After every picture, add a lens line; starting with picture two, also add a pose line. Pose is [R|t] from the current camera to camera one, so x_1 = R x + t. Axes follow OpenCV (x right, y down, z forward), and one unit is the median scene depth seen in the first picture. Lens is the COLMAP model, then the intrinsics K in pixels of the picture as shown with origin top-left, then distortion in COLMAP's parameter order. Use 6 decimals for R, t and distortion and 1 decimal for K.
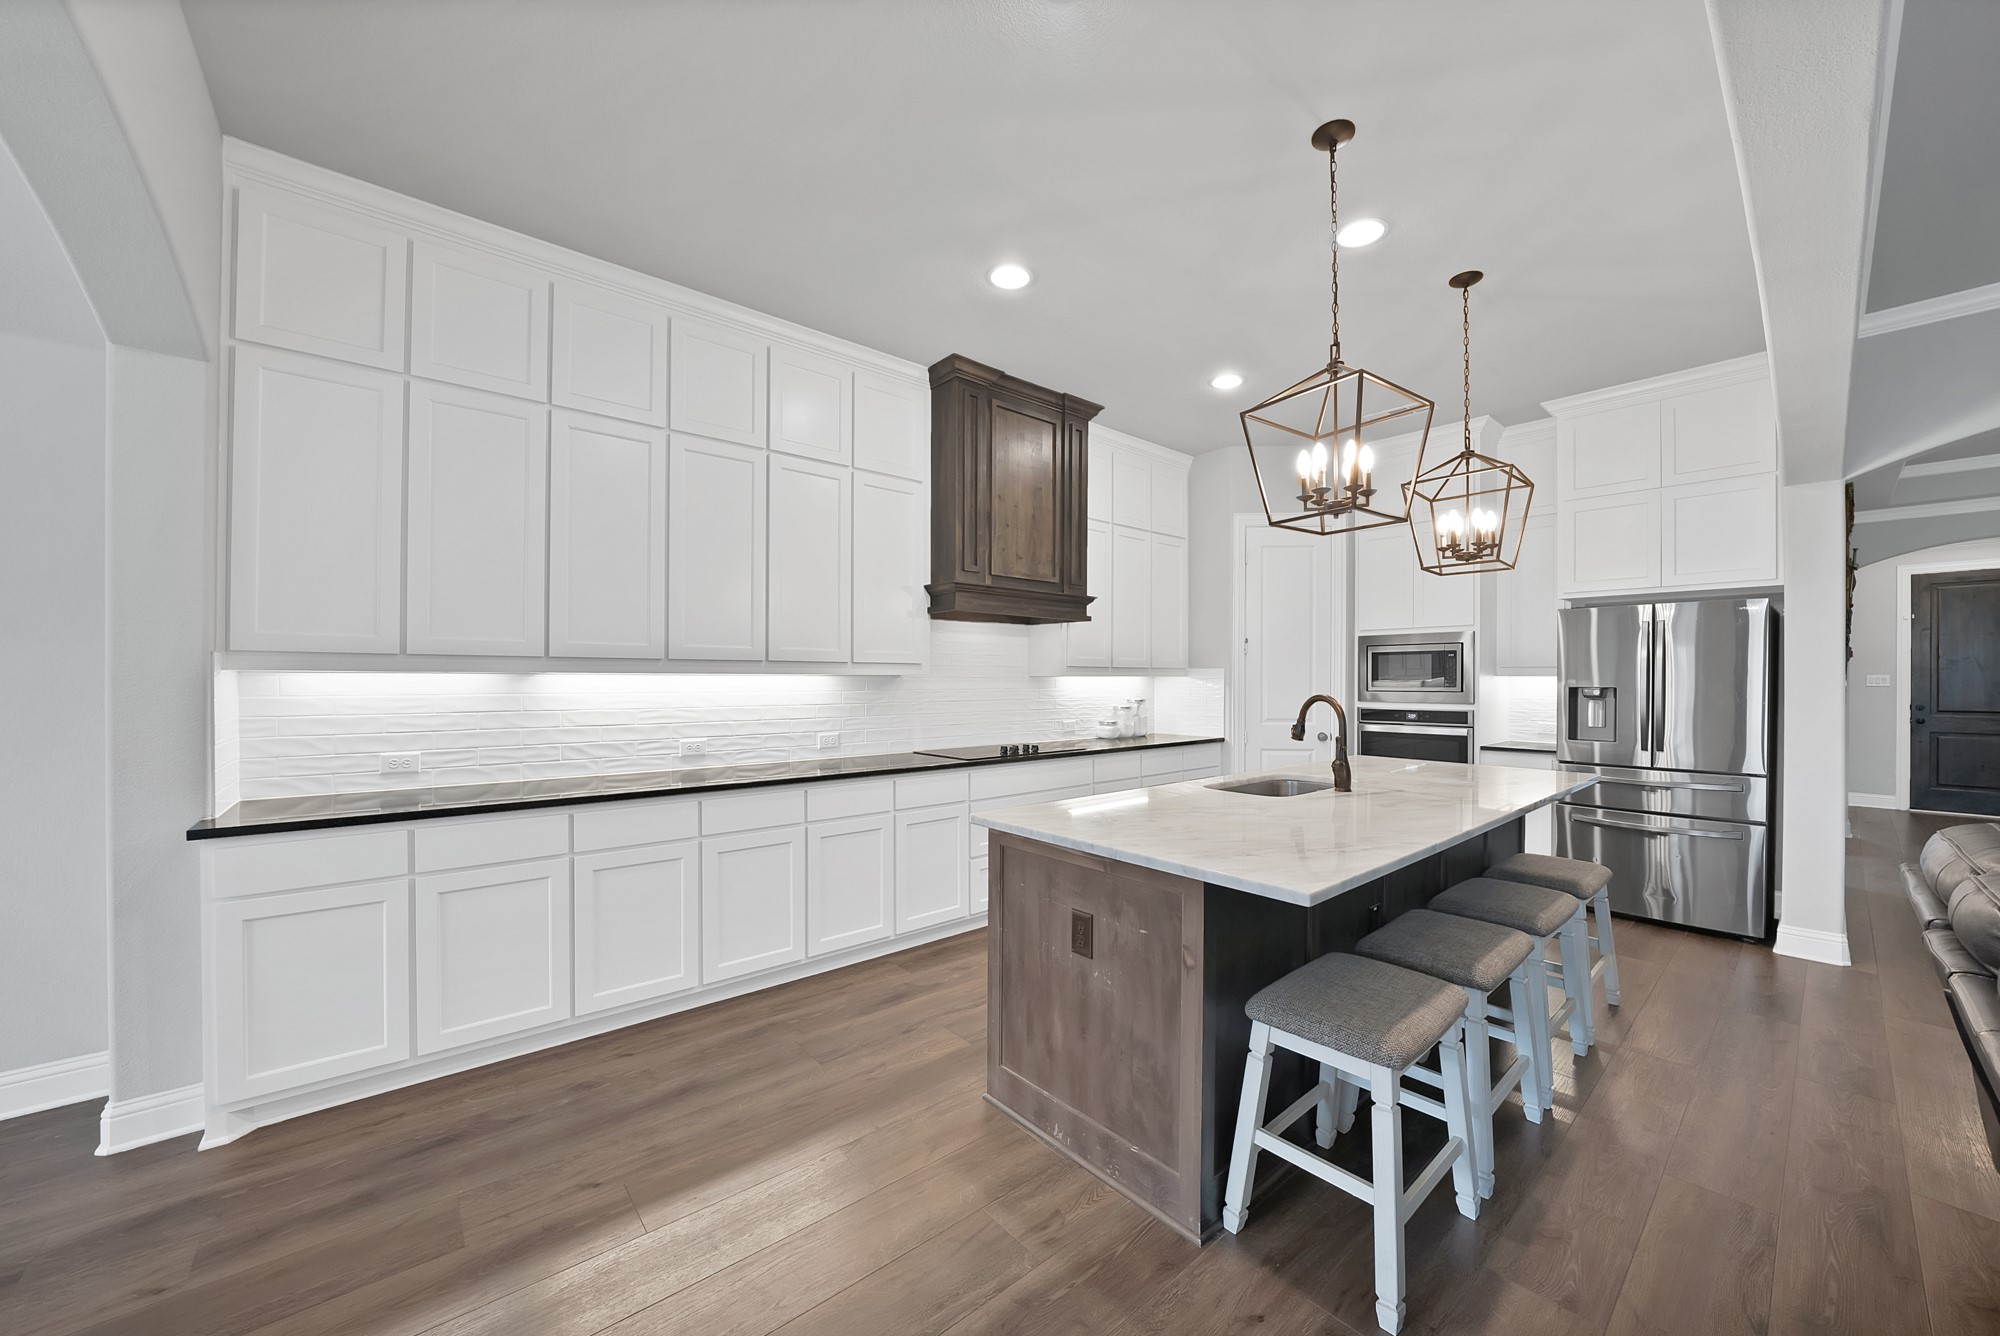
lens RADIAL K [[738.6, 0, 988.5], [0, 738.6, 676.3], [0, 0, 1]] dist [-0.029300, 0.000218]
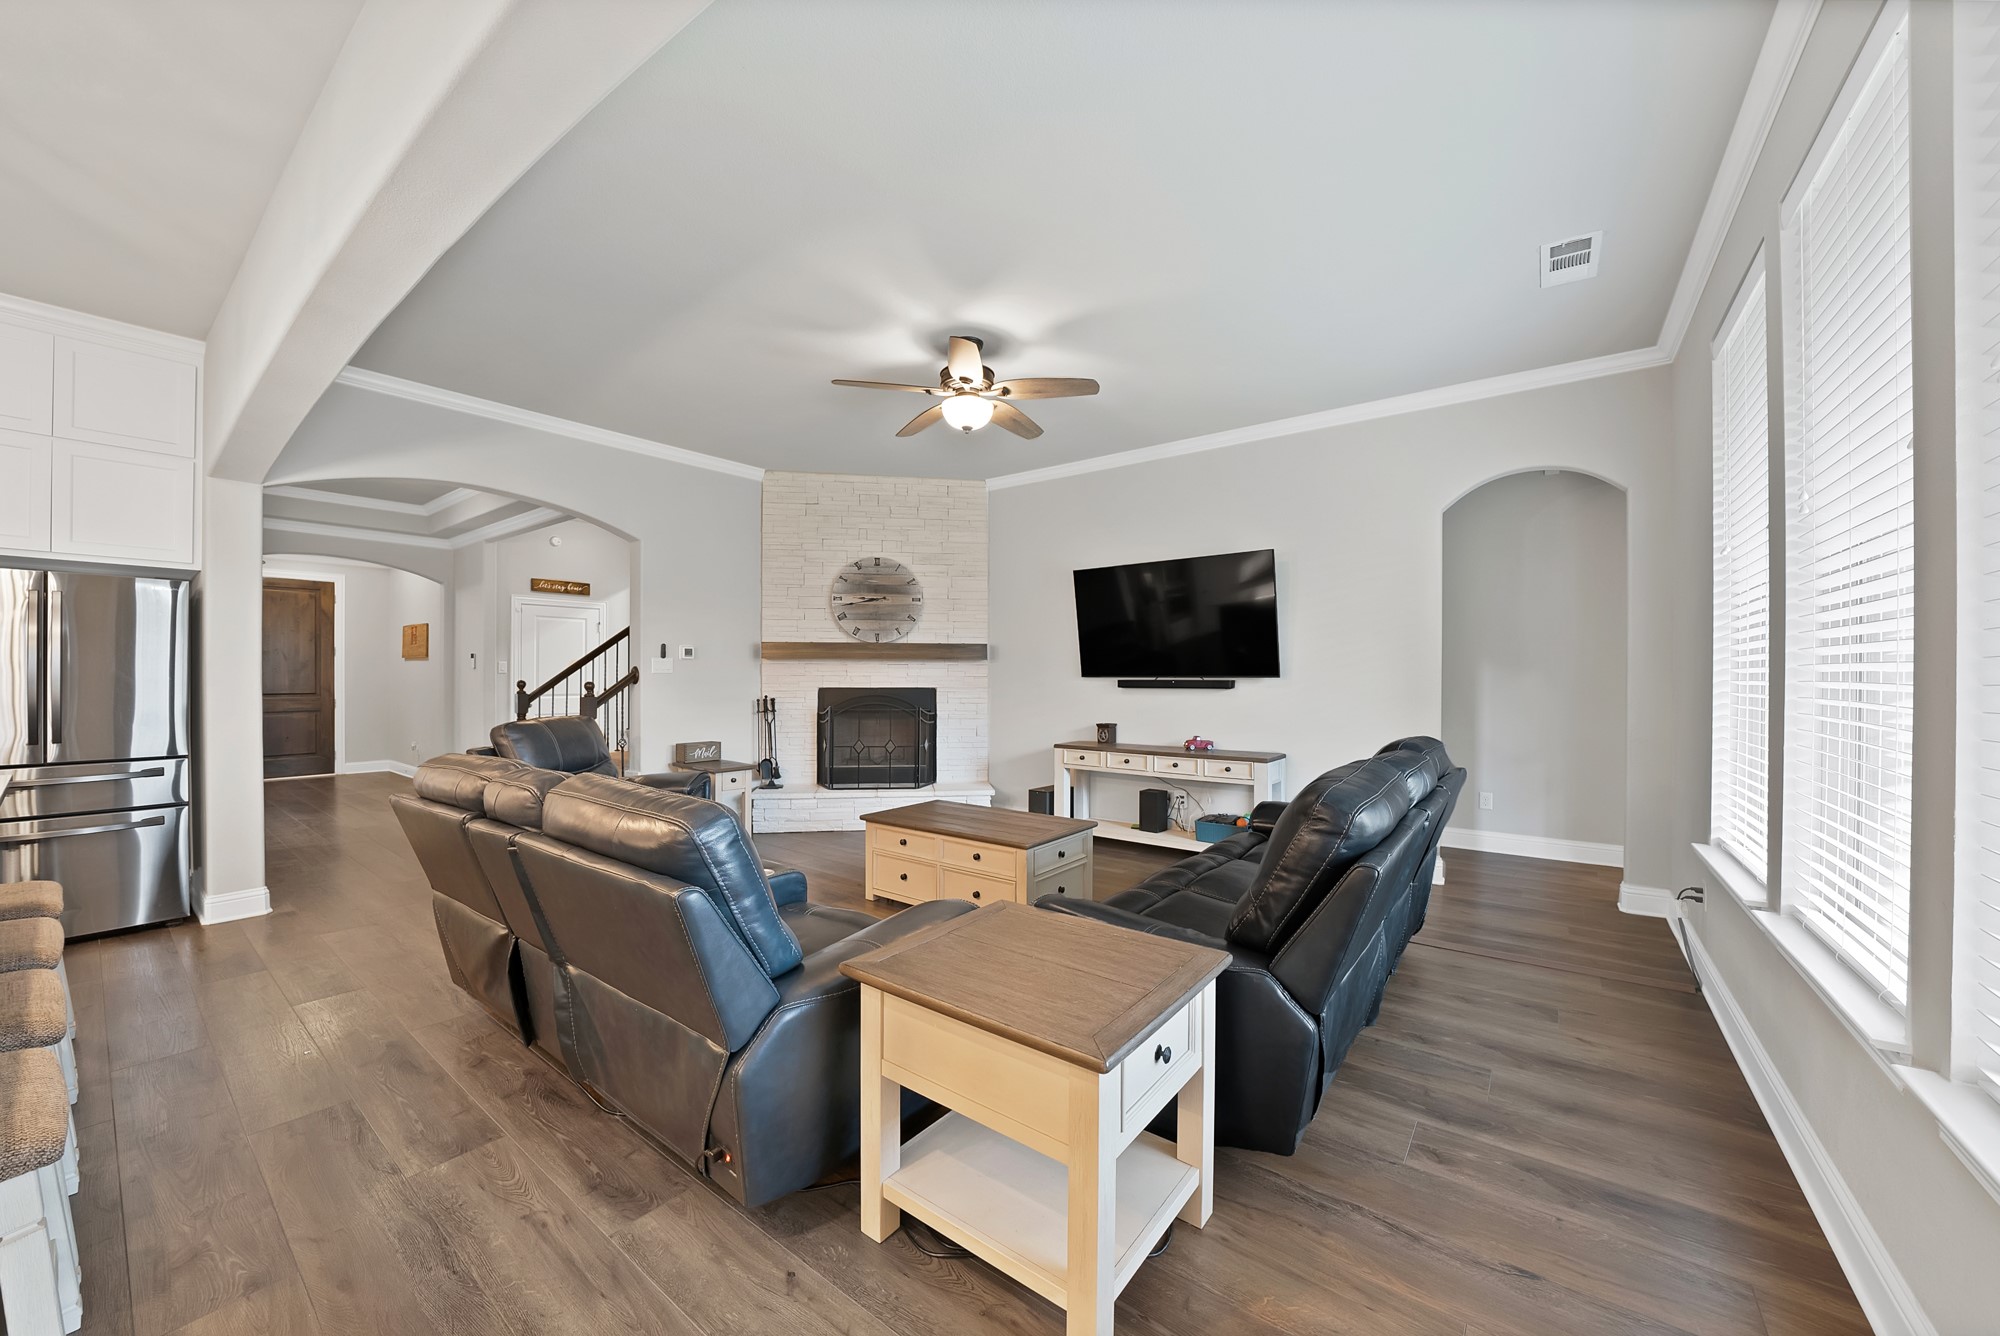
lens RADIAL K [[718.8, 0, 1007.5], [0, 718.8, 672.8], [0, 0, 1]] dist [-0.018265, -0.000011]
pose [[-0.233739, -0.000228, 0.972299, -0.132993], [-0.005754, 0.999983, -0.001149, 0.012891], [-0.972282, -0.005863, -0.233736, 0.080695]]
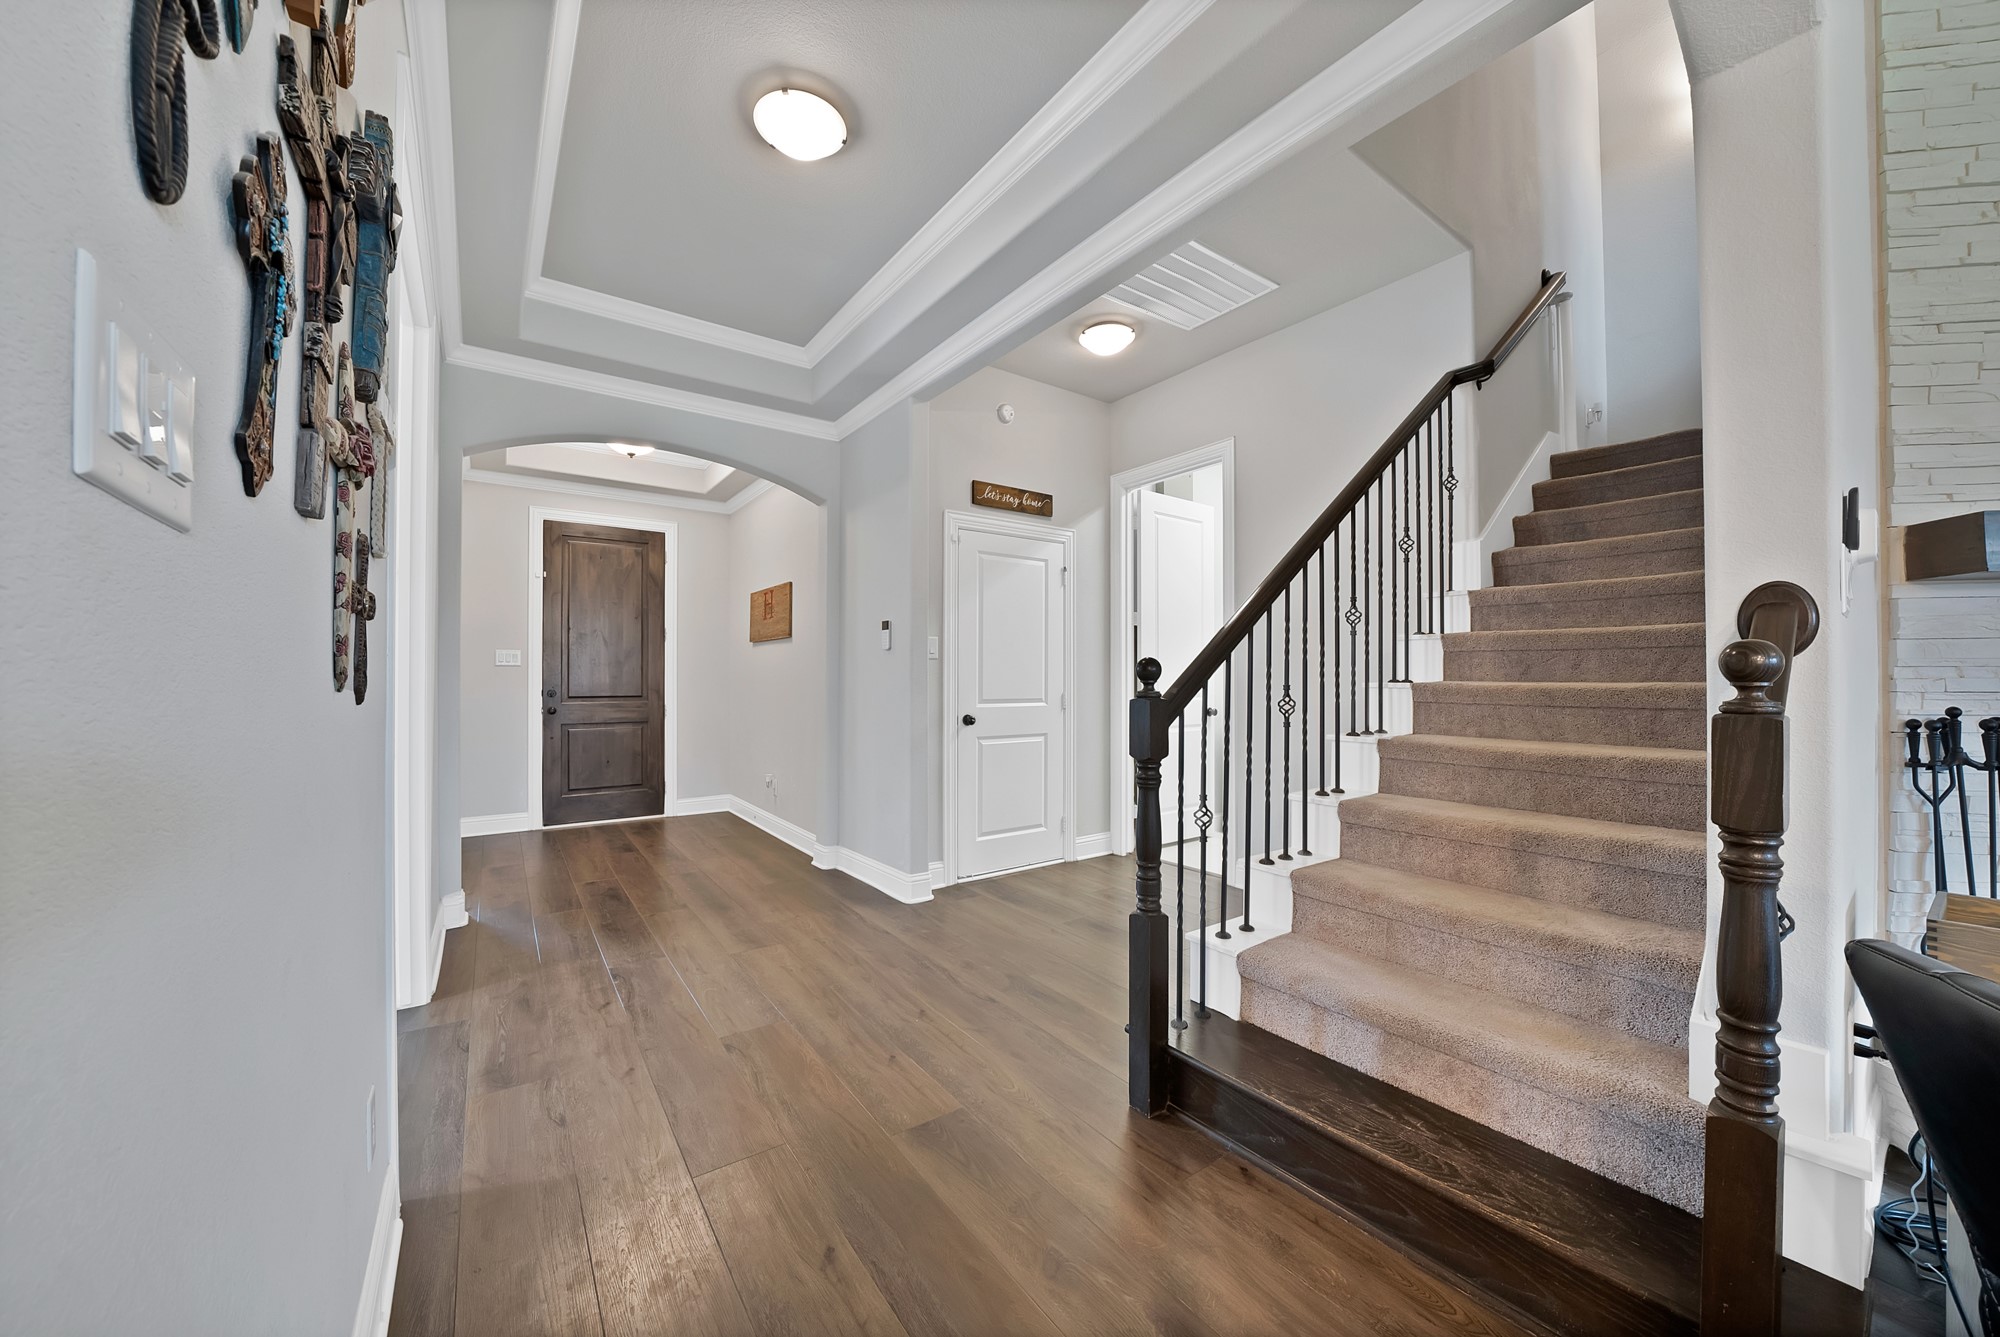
lens RADIAL K [[716.9, 0, 993.0], [0, 716.9, 676.8], [0, 0, 1]] dist [-0.030994, 0.004804]
pose [[0.082543, 0.002250, 0.996585, 1.011799], [-0.002797, 0.999994, -0.002026, 0.046630], [-0.996584, -0.002620, 0.082549, 0.762665]]
